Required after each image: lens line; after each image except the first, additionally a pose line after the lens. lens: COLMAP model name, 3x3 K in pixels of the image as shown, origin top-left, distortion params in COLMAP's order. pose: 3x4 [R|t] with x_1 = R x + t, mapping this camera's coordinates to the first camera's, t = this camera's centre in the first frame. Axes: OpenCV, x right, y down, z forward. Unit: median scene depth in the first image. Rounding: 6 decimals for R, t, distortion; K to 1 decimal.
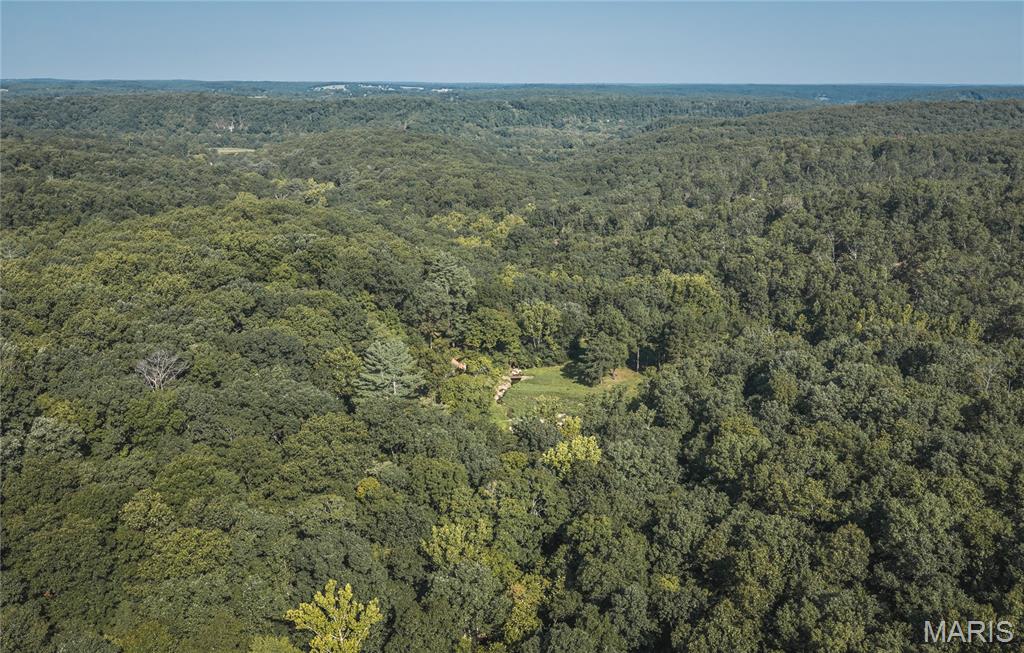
lens RADIAL K [[834.1, 0, 512.0], [0, 834.1, 326.5], [0, 0, 1]] dist [0.006262, -0.013489]
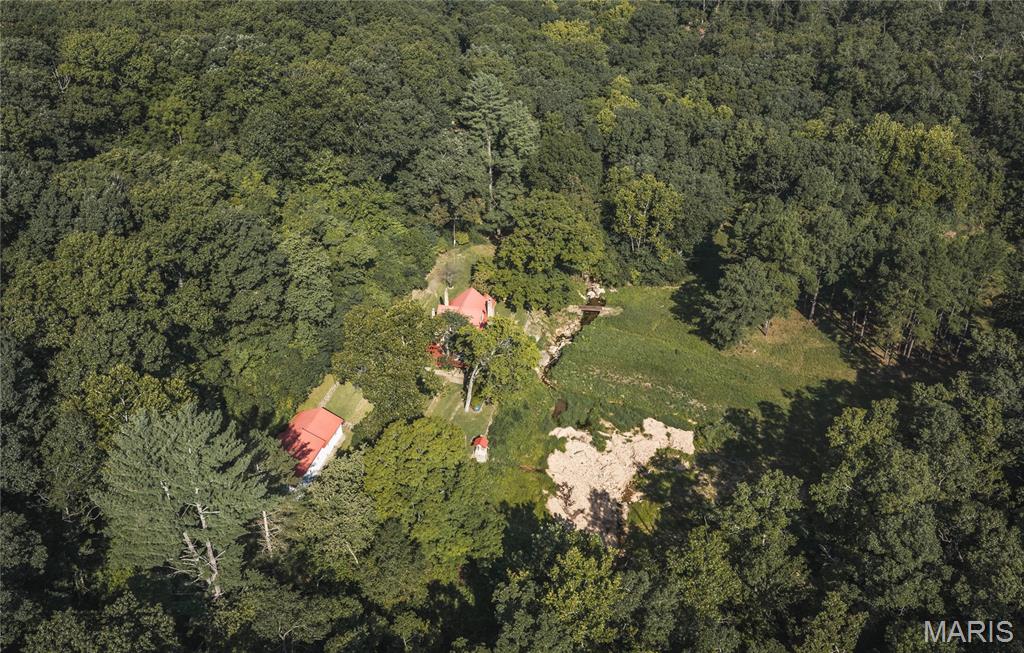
lens RADIAL K [[834.1, 0, 512.0], [0, 834.1, 326.5], [0, 0, 1]] dist [0.006262, -0.013489]
pose [[0.984725, 0.096645, -0.144832, 0.034487], [-0.053240, 0.959100, 0.278015, -0.082621], [0.165778, -0.266057, 0.949595, 0.418576]]
